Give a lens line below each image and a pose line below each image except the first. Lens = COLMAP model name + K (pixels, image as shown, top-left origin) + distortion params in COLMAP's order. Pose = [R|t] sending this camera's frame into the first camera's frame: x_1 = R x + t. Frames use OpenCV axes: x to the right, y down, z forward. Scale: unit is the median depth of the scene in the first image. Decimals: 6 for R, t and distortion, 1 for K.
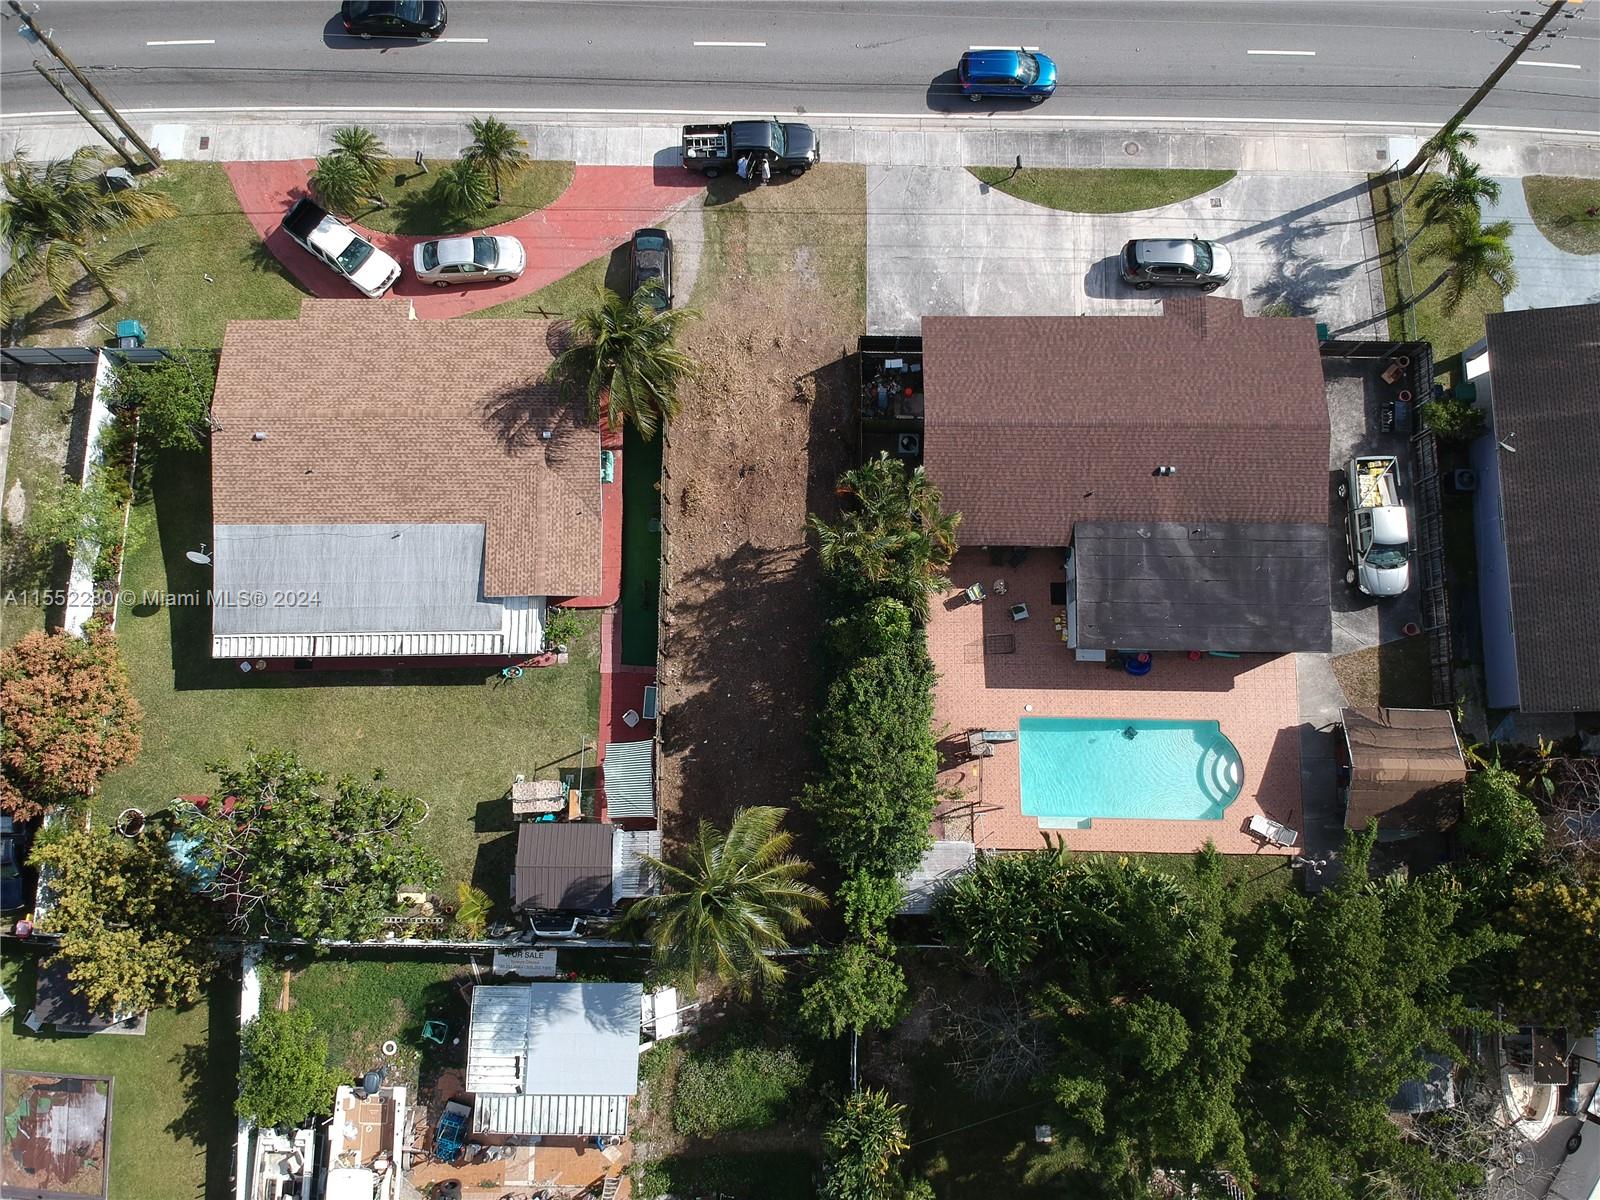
lens RADIAL K [[1178.1, 0, 814.5], [0, 1178.1, 603.0], [0, 0, 1]] dist [0.074846, -0.144055]
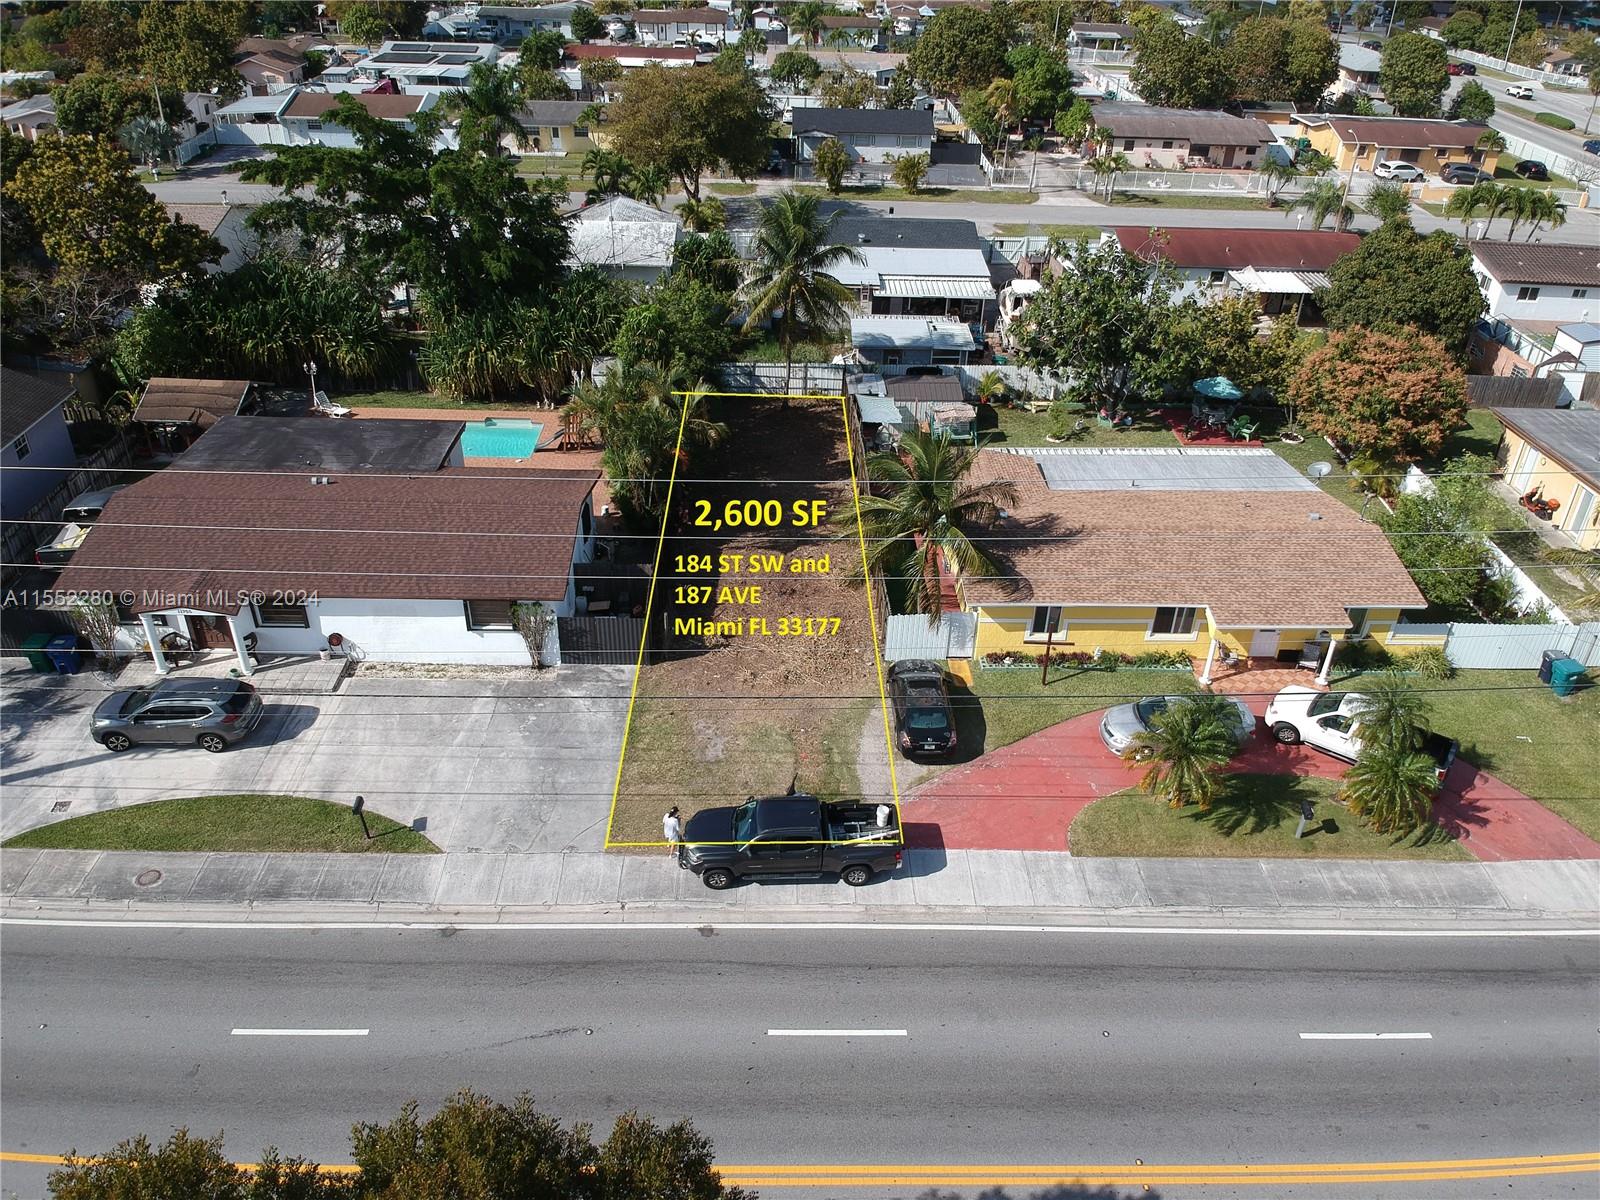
lens RADIAL K [[1178.1, 0, 814.5], [0, 1178.1, 603.0], [0, 0, 1]] dist [0.074846, -0.144055]
pose [[-0.999037, -0.007138, -0.043301, -0.043167], [-0.036927, -0.396415, 0.917329, -1.003671], [-0.023713, 0.918044, 0.395769, 0.718681]]
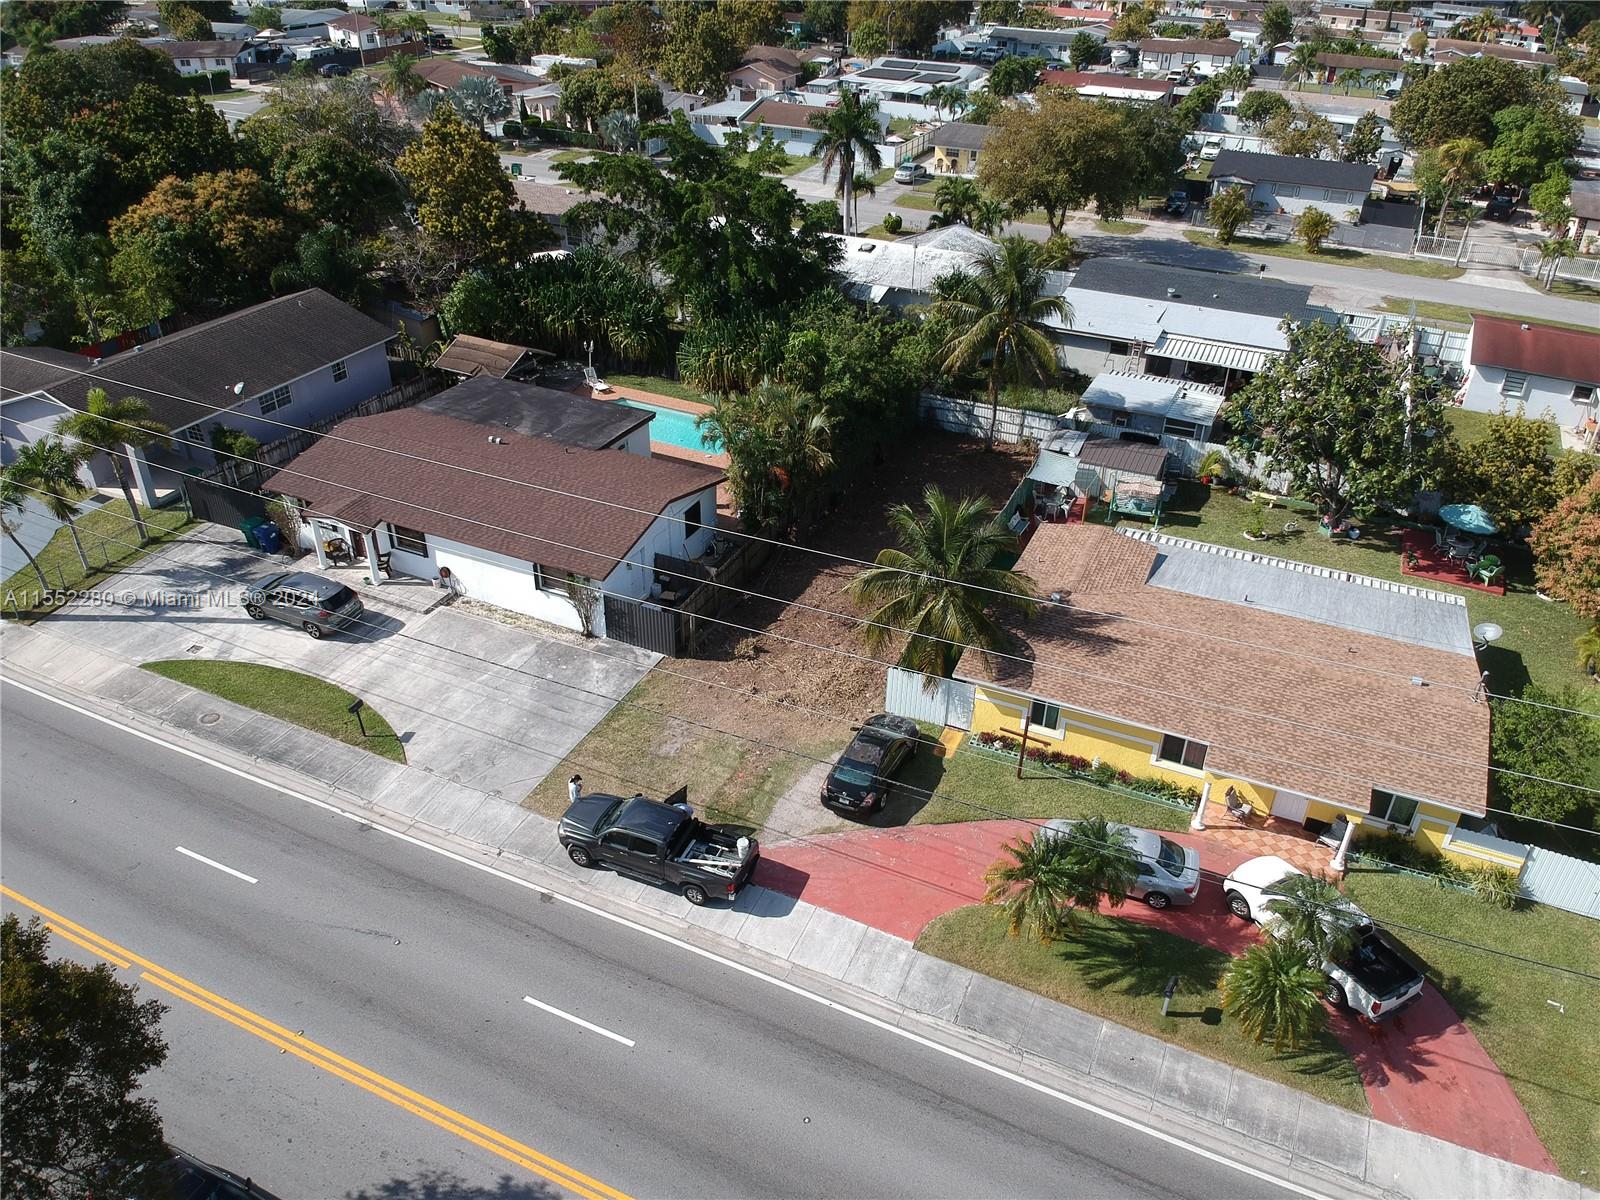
lens RADIAL K [[1178.1, 0, 814.5], [0, 1178.1, 603.0], [0, 0, 1]] dist [0.074846, -0.144055]
pose [[-0.911802, -0.233238, 0.337961, -0.360972], [0.402331, -0.342801, 0.848892, -0.955722], [-0.082141, 0.909993, 0.406406, 0.679062]]
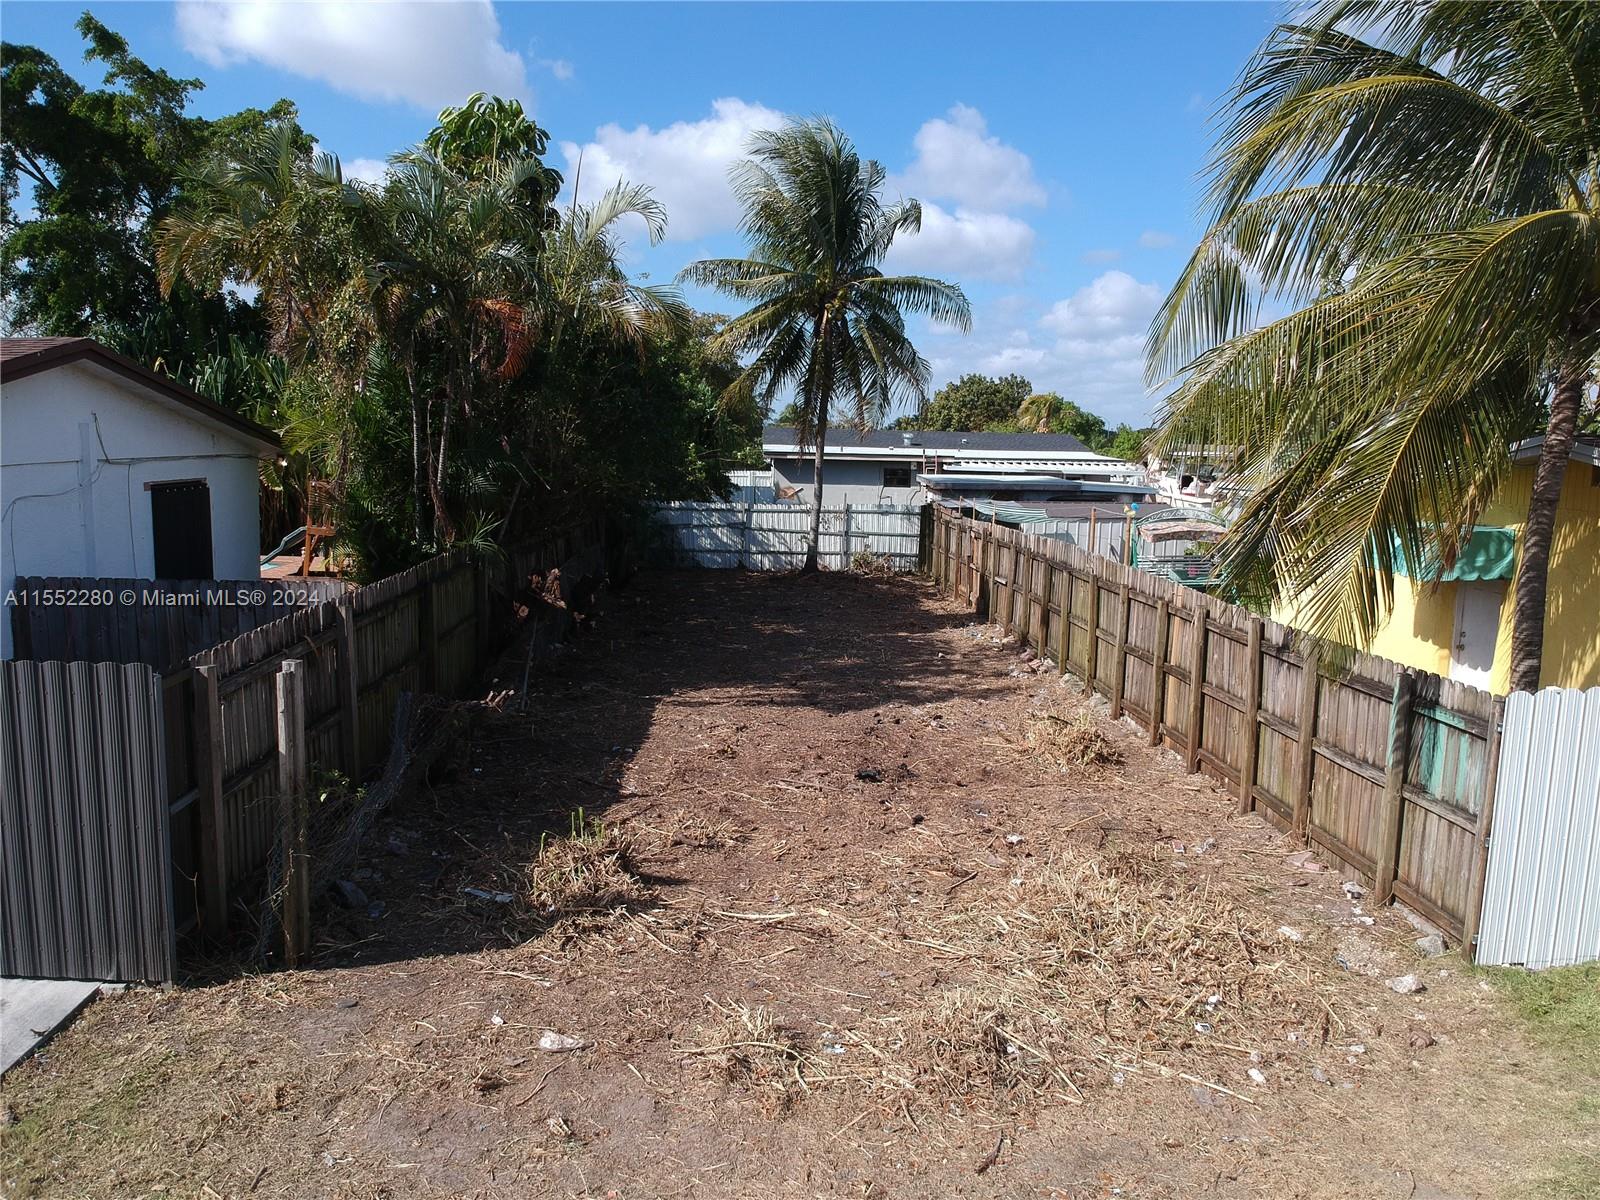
lens RADIAL K [[1178.1, 0, 814.5], [0, 1178.1, 603.0], [0, 0, 1]] dist [0.074846, -0.144055]
pose [[-0.998088, -0.015698, -0.059778, -0.030215], [-0.059940, 0.010078, 0.998151, -0.385749], [-0.015067, 0.999826, -0.011000, 1.052879]]
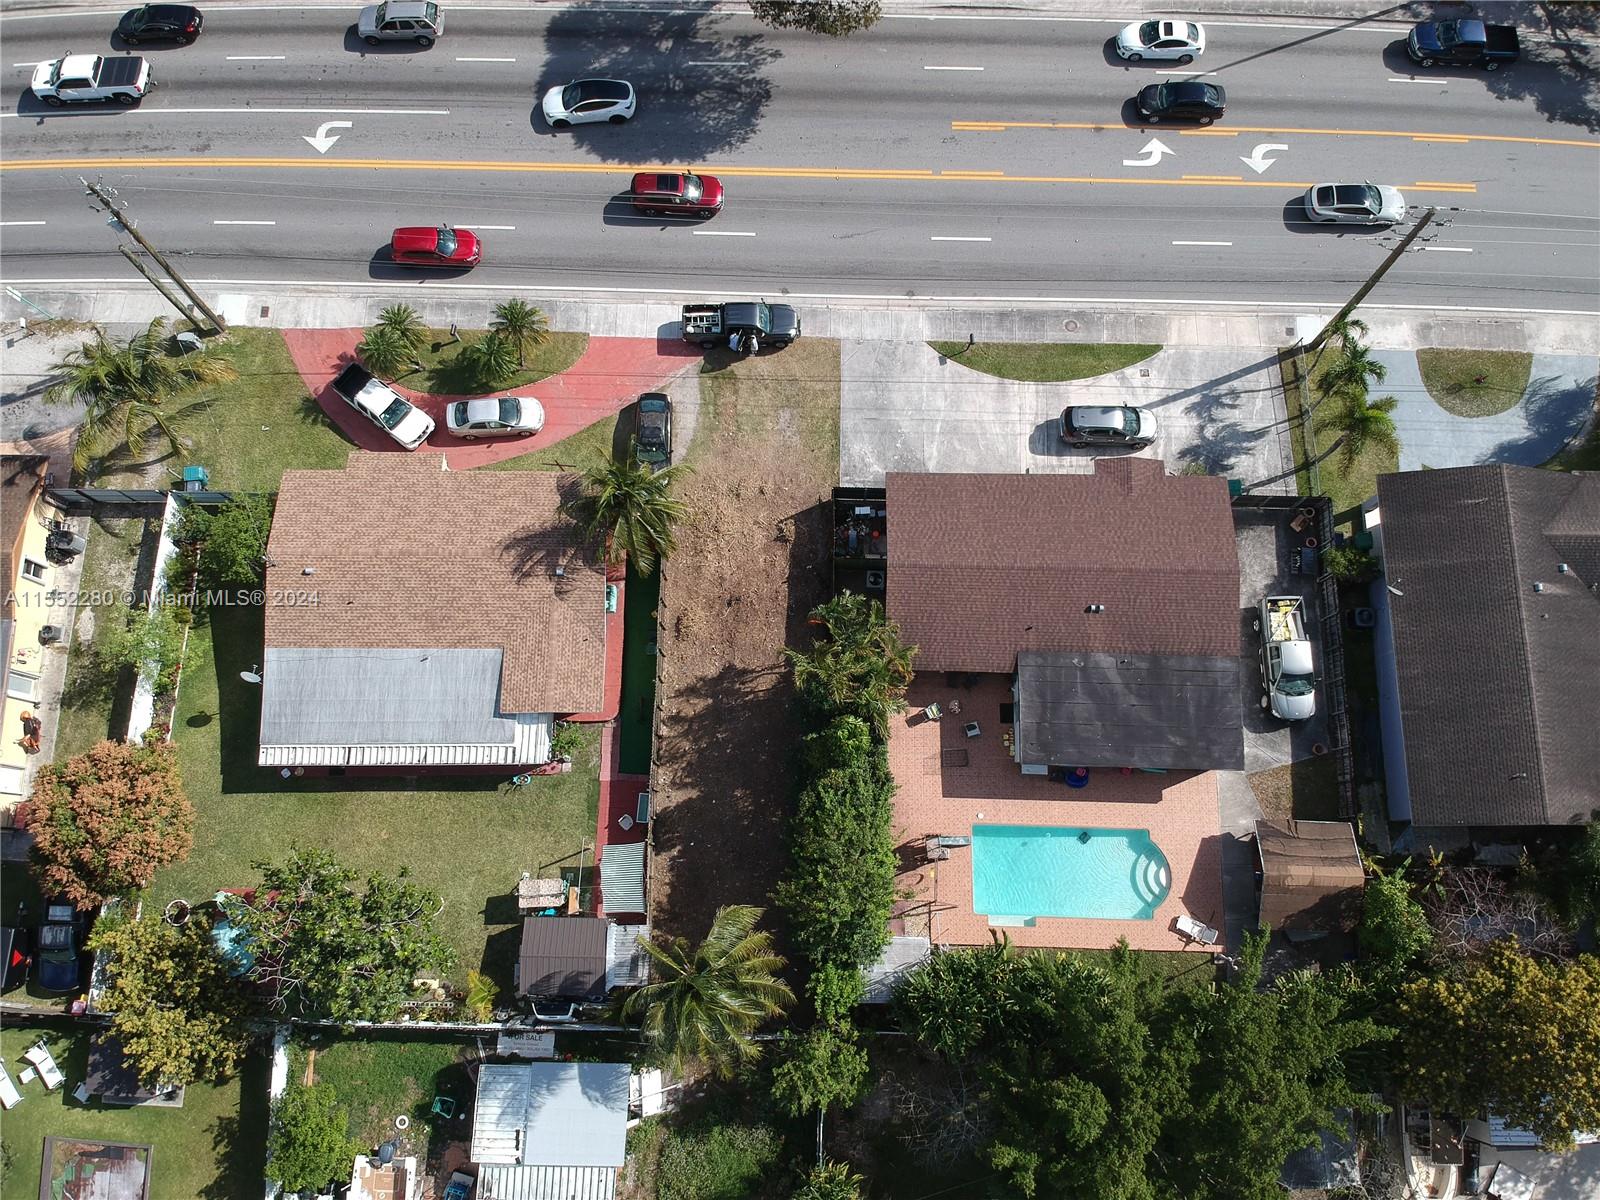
lens RADIAL K [[1158.6, 0, 809.7], [0, 1158.6, 604.8], [0, 0, 1]] dist [0.078142, -0.144874]
pose [[0.999957, 0.009188, -0.001200, 0.019080], [-0.009255, 0.996705, -0.080586, -0.021374], [0.000456, 0.080594, 0.996747, -0.122605]]
